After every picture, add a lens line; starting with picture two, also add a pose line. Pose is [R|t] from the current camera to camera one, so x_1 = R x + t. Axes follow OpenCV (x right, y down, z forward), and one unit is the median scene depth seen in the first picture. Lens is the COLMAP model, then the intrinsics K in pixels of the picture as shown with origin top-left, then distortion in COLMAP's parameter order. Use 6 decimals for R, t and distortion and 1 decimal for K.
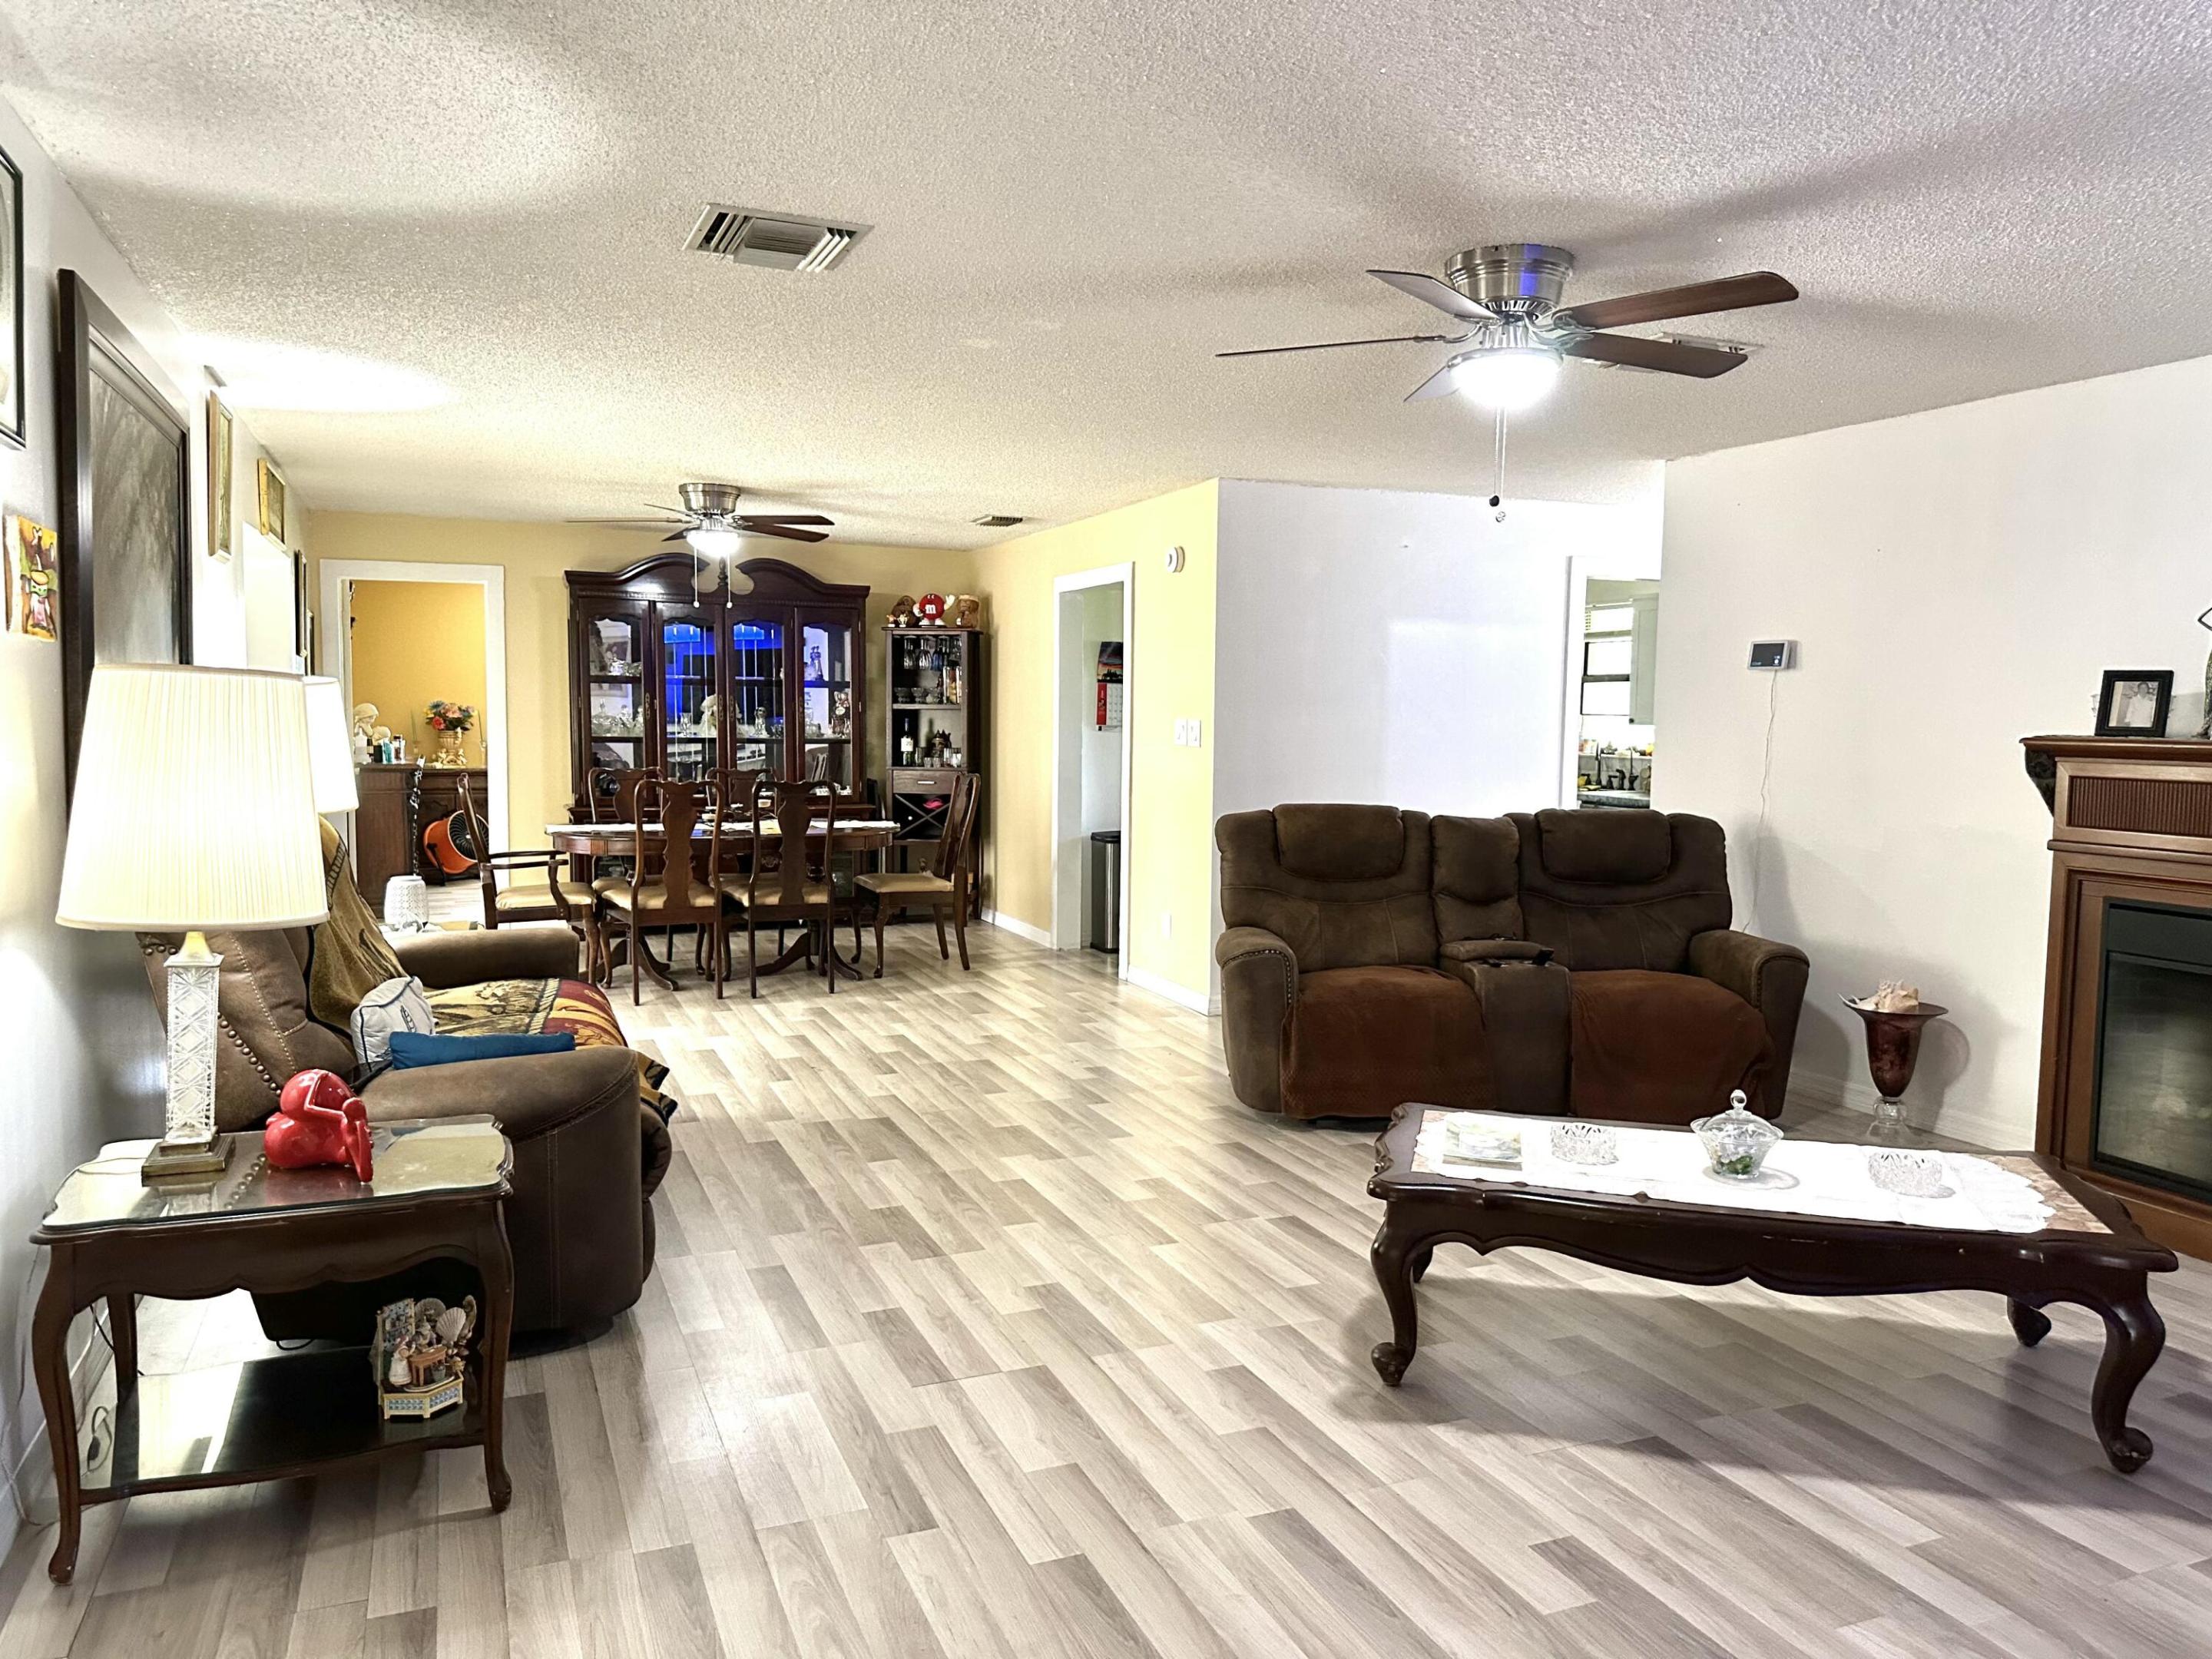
lens RADIAL K [[1554.7, 0, 1142.7], [0, 1554.7, 847.7], [0, 0, 1]] dist [0.045766, -0.037597]
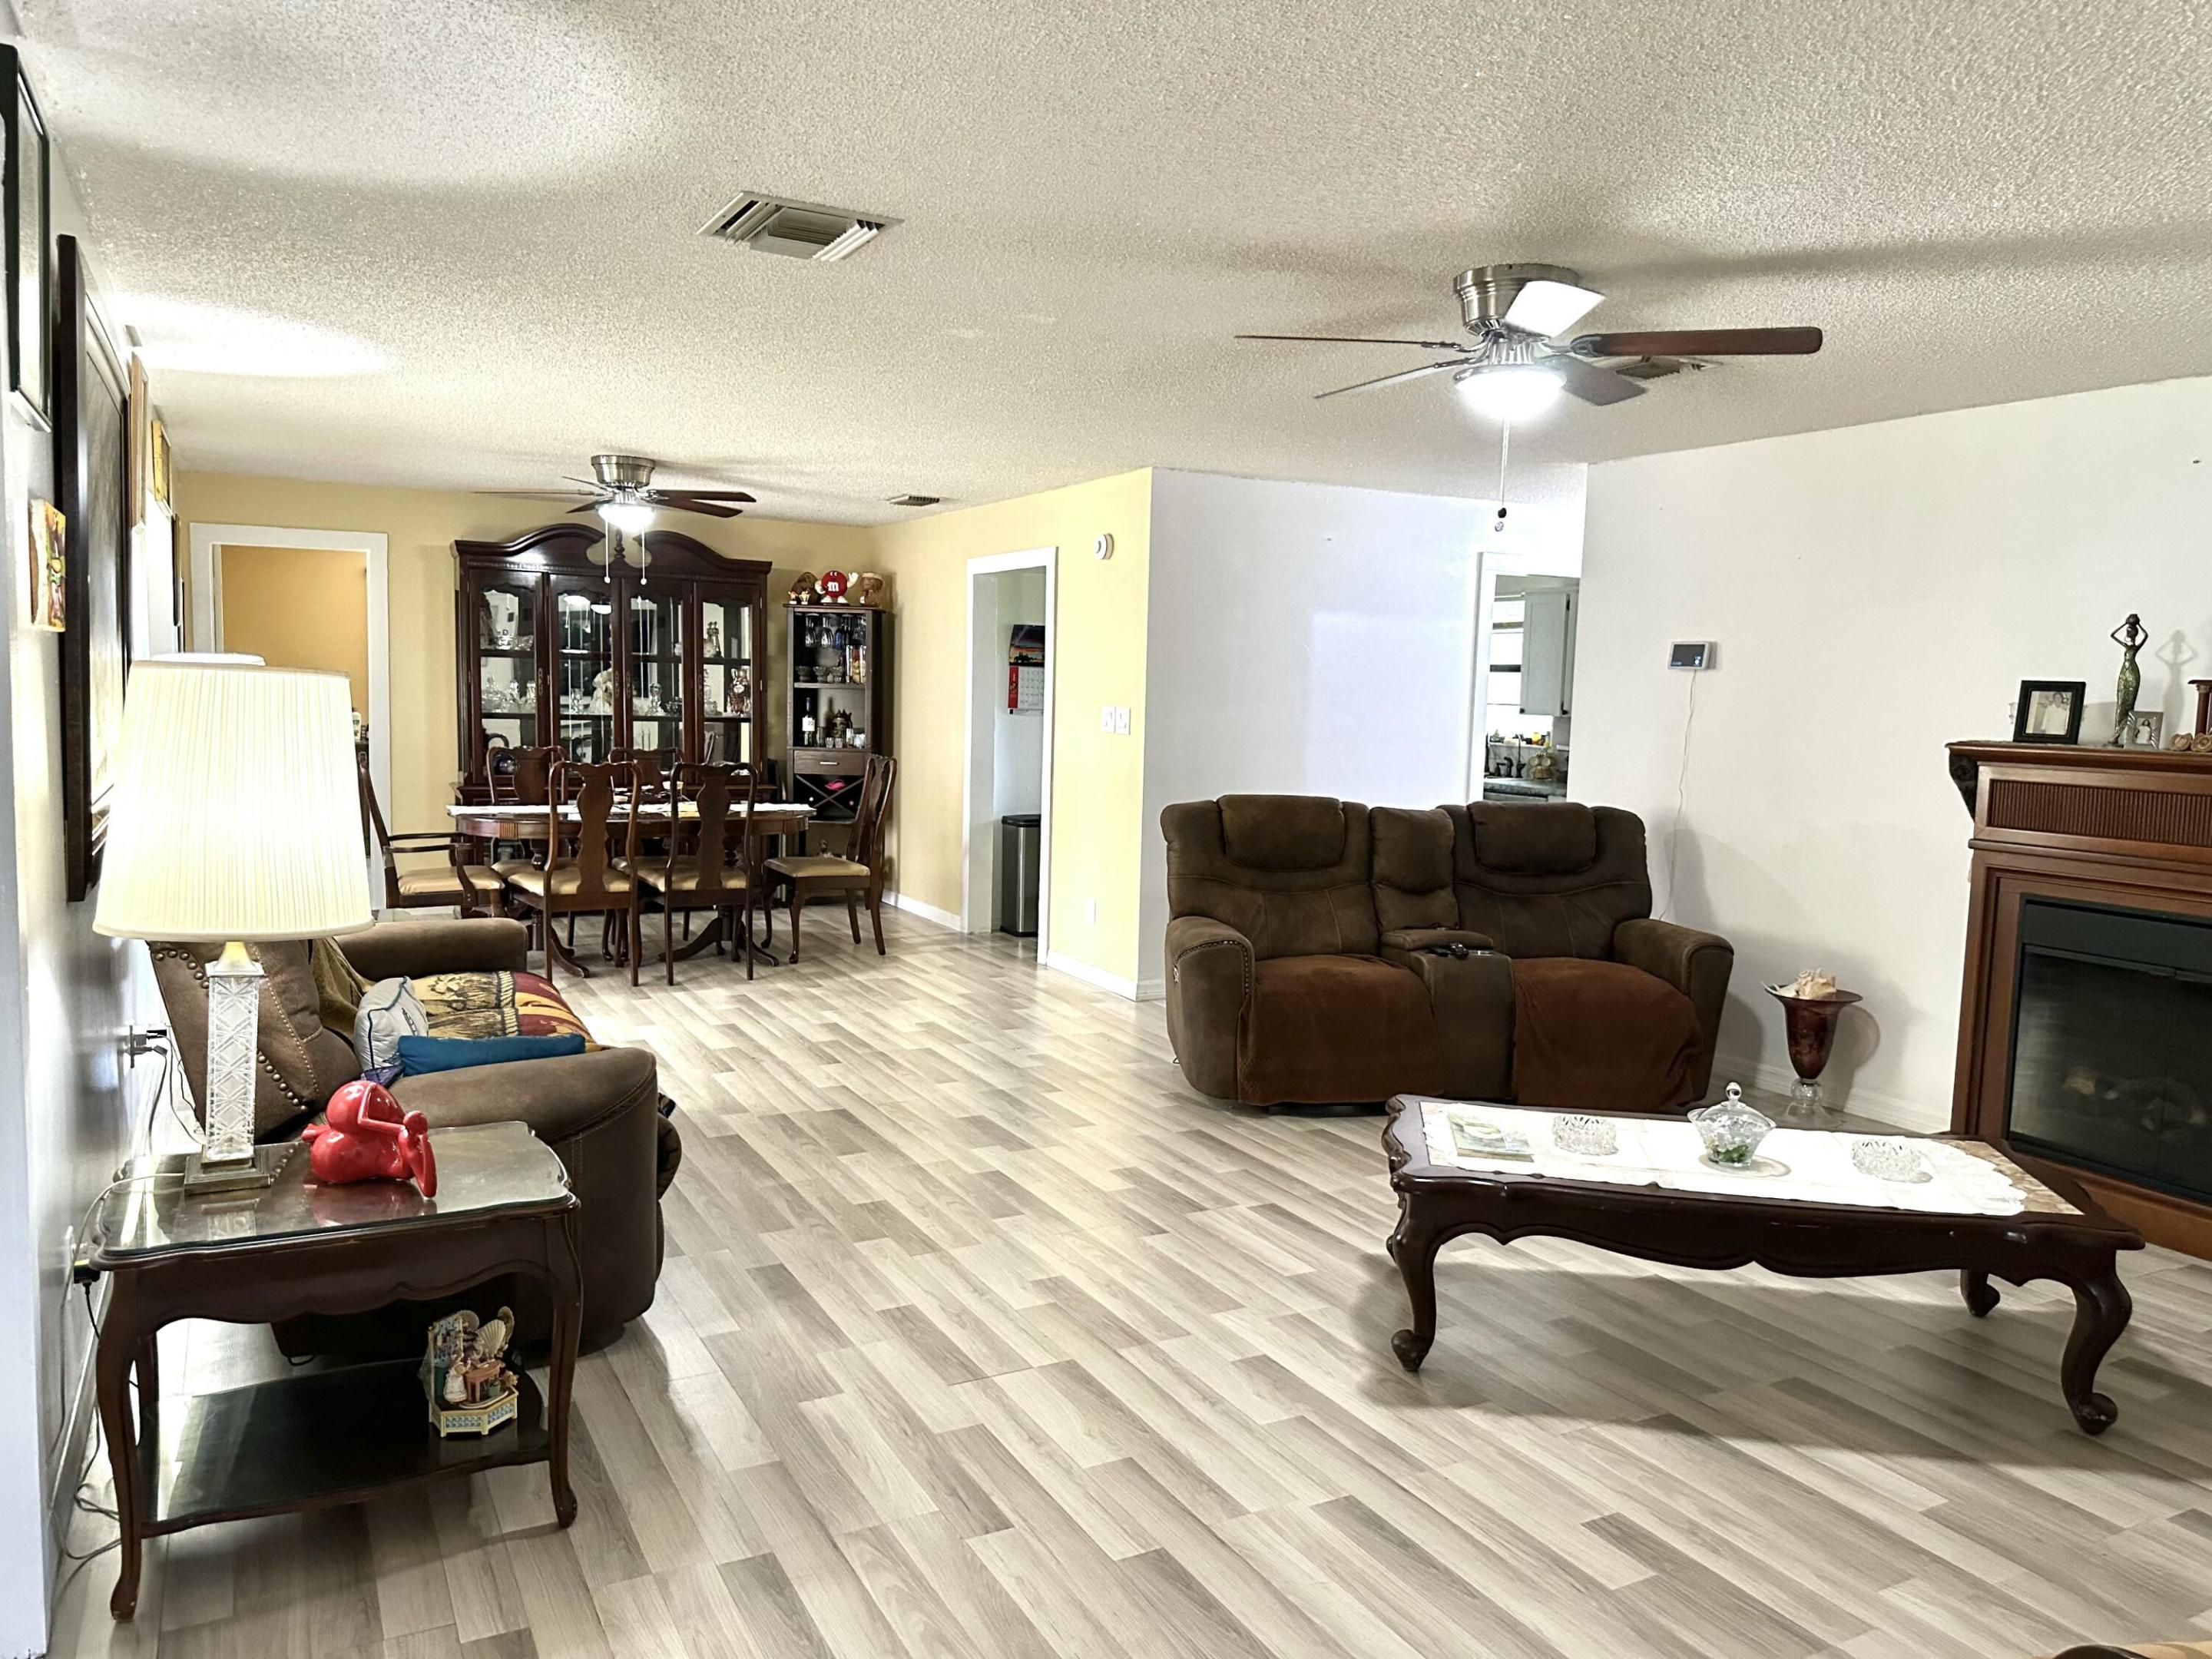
lens RADIAL K [[1554.7, 0, 1133.2], [0, 1554.7, 850.7], [0, 0, 1]] dist [0.045766, -0.037597]
pose [[0.995281, 0.004528, 0.096932, -0.086404], [-0.006408, 0.999797, 0.019091, -0.013104], [-0.096826, -0.019622, 0.995108, -0.004260]]
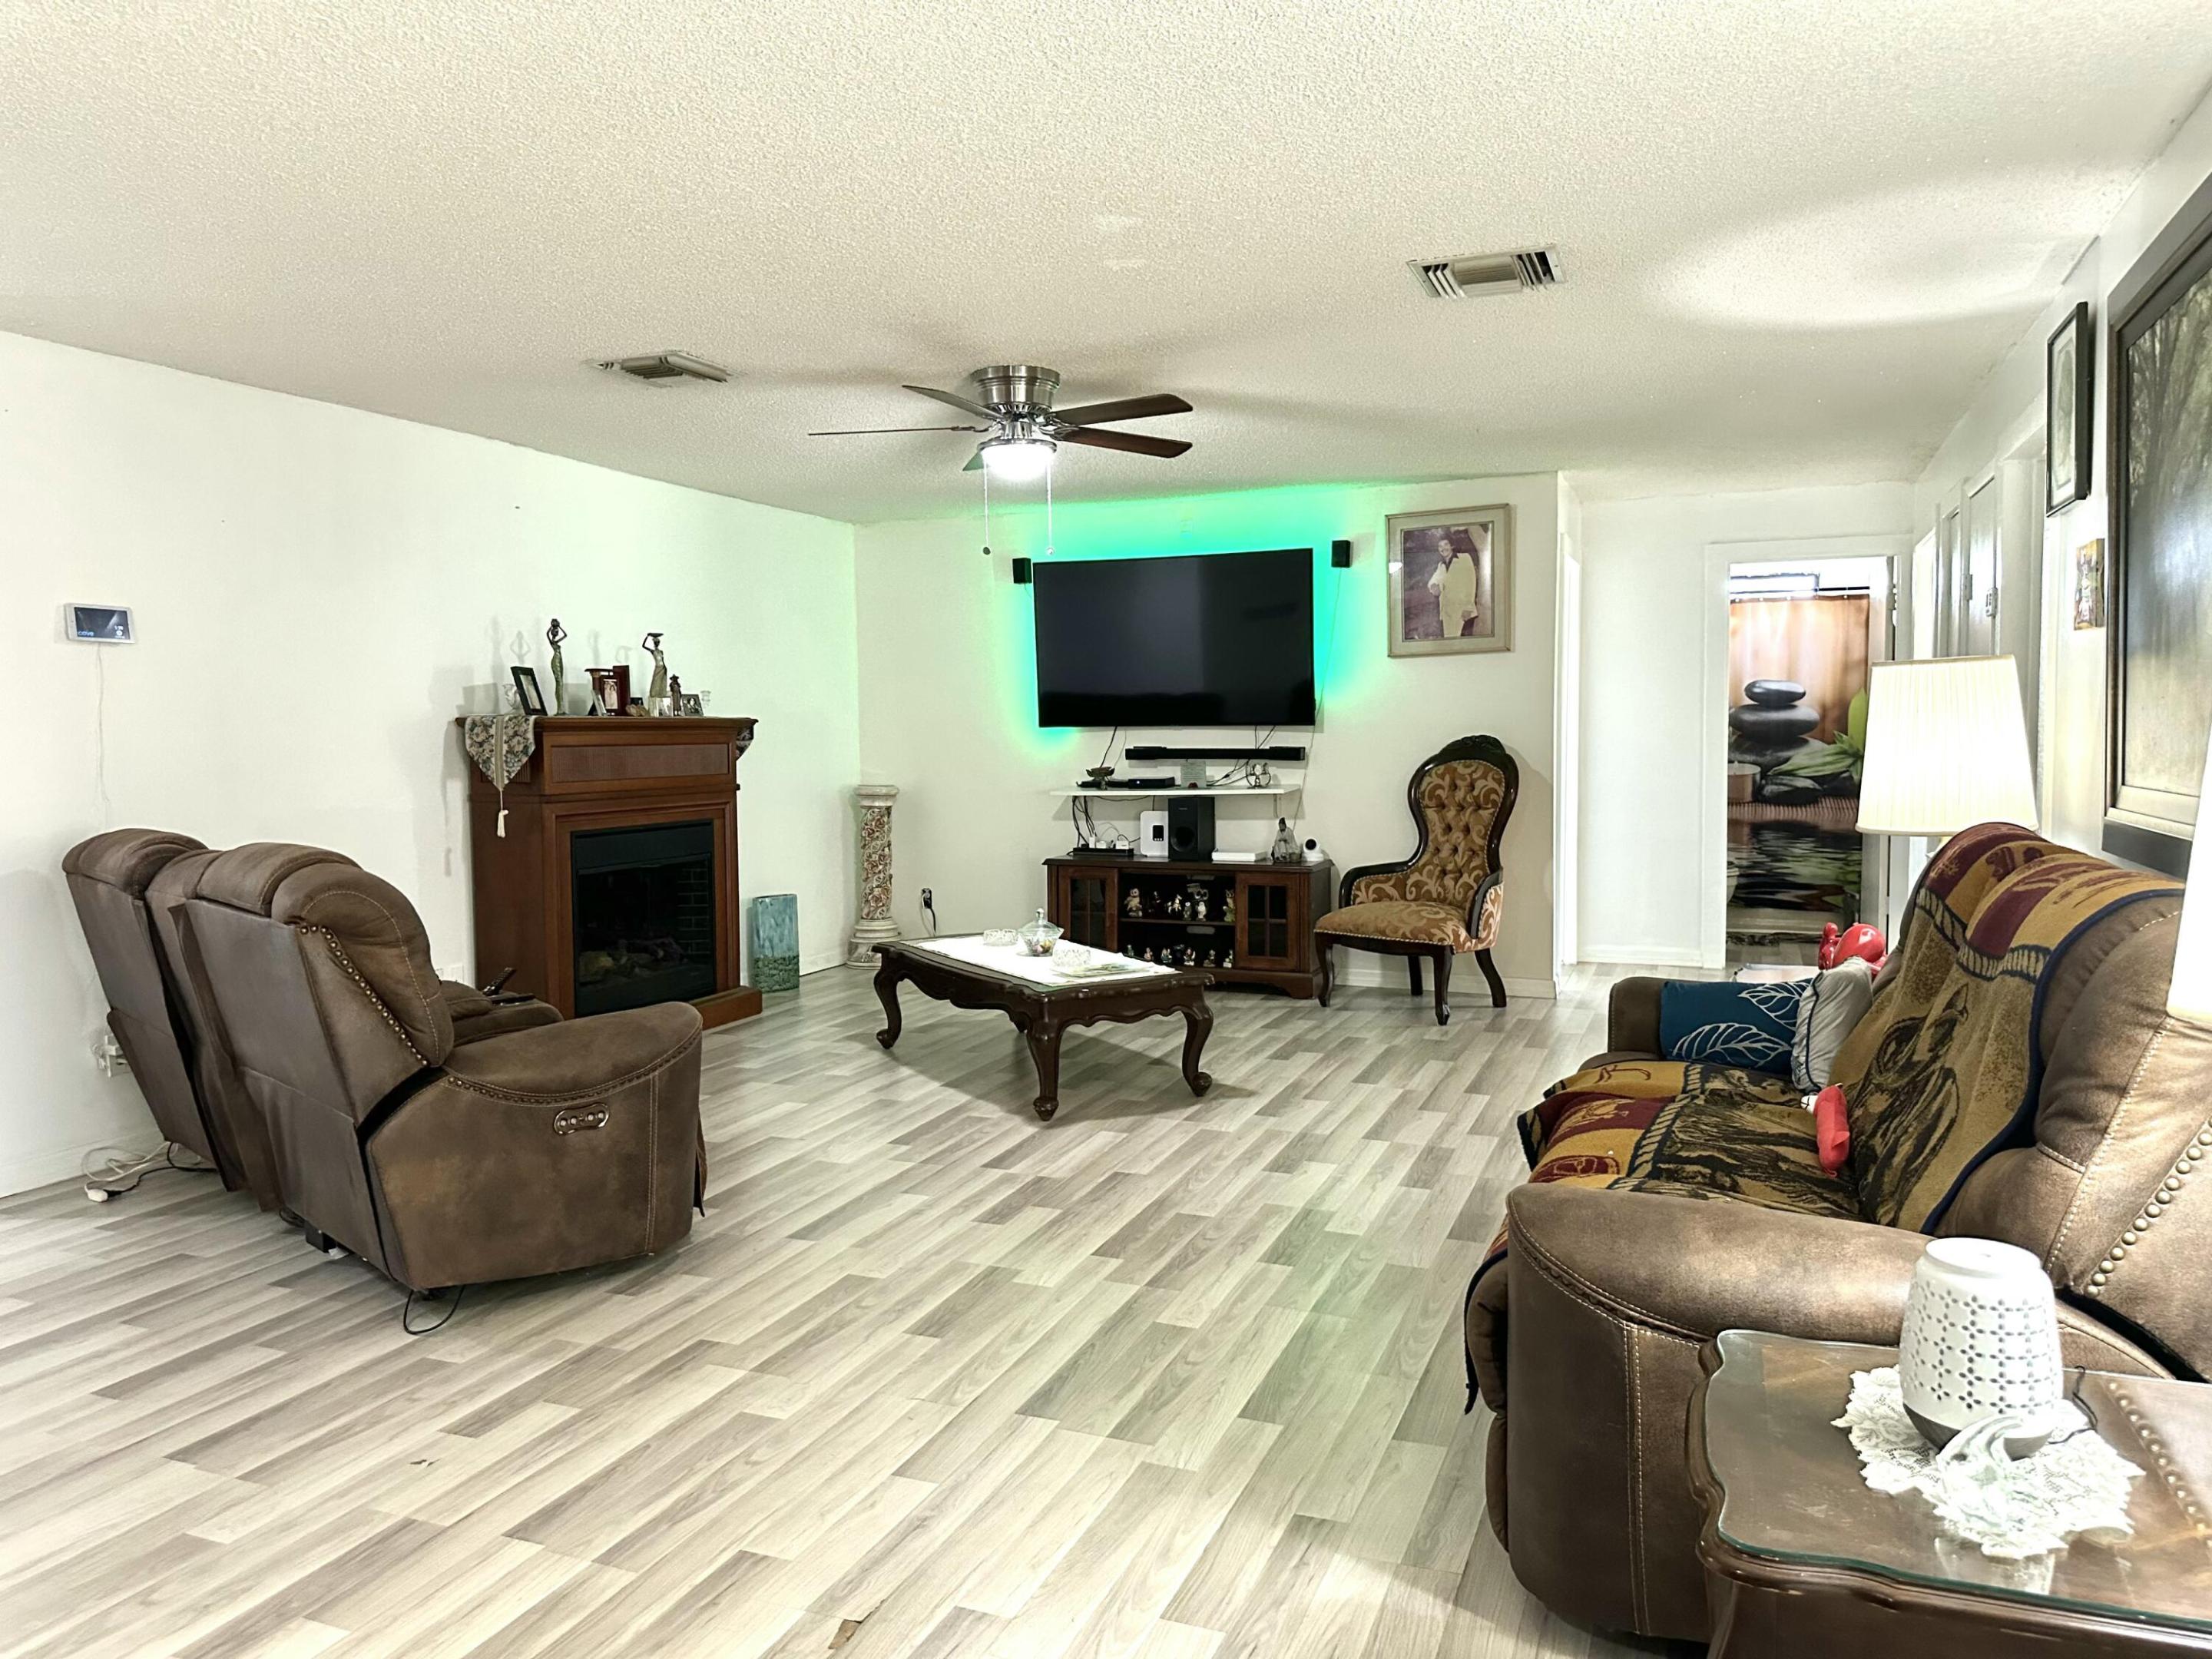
lens RADIAL K [[1554.7, 0, 1090.3], [0, 1554.7, 841.9], [0, 0, 1]] dist [0.045766, -0.037597]
pose [[-0.693749, -0.058927, 0.717802, -0.636788], [0.069732, 0.986469, 0.148378, -0.121026], [-0.716833, 0.152991, -0.680253, 1.485480]]
